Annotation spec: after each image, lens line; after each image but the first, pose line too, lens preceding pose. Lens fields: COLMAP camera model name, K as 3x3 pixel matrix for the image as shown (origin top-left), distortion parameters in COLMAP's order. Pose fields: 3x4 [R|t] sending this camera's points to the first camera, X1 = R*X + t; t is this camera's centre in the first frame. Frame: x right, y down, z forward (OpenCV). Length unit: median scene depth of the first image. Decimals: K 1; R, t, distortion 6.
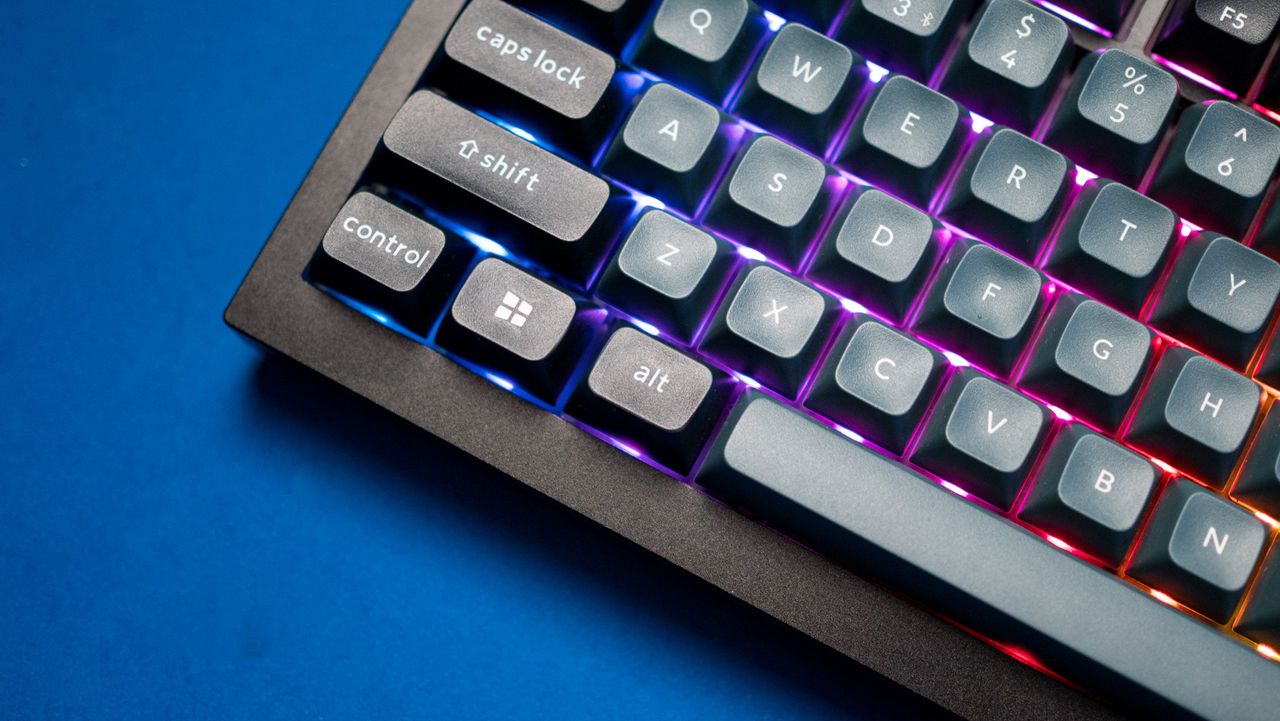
lens RADIAL K [[1852.8, 0, 640.0], [0, 1852.8, 360.5], [0, 0, 1]] dist [-0.124767, 0.046503]
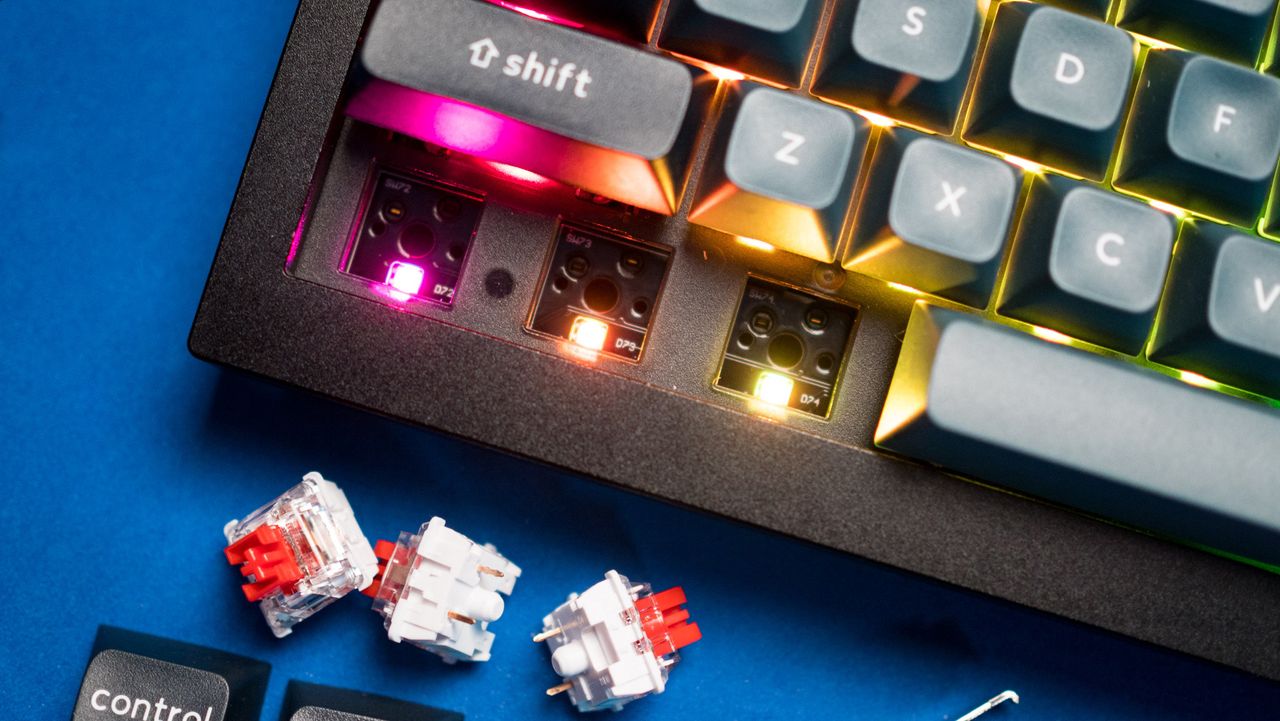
lens RADIAL K [[1815.7, 0, 640.0], [0, 1815.7, 360.5], [0, 0, 1]] dist [-0.090706, -0.009703]
pose [[0.978422, -0.197203, 0.061656, -0.100180], [0.188163, 0.973710, 0.128387, -0.077408], [-0.085353, -0.114015, 0.989806, 0.290472]]
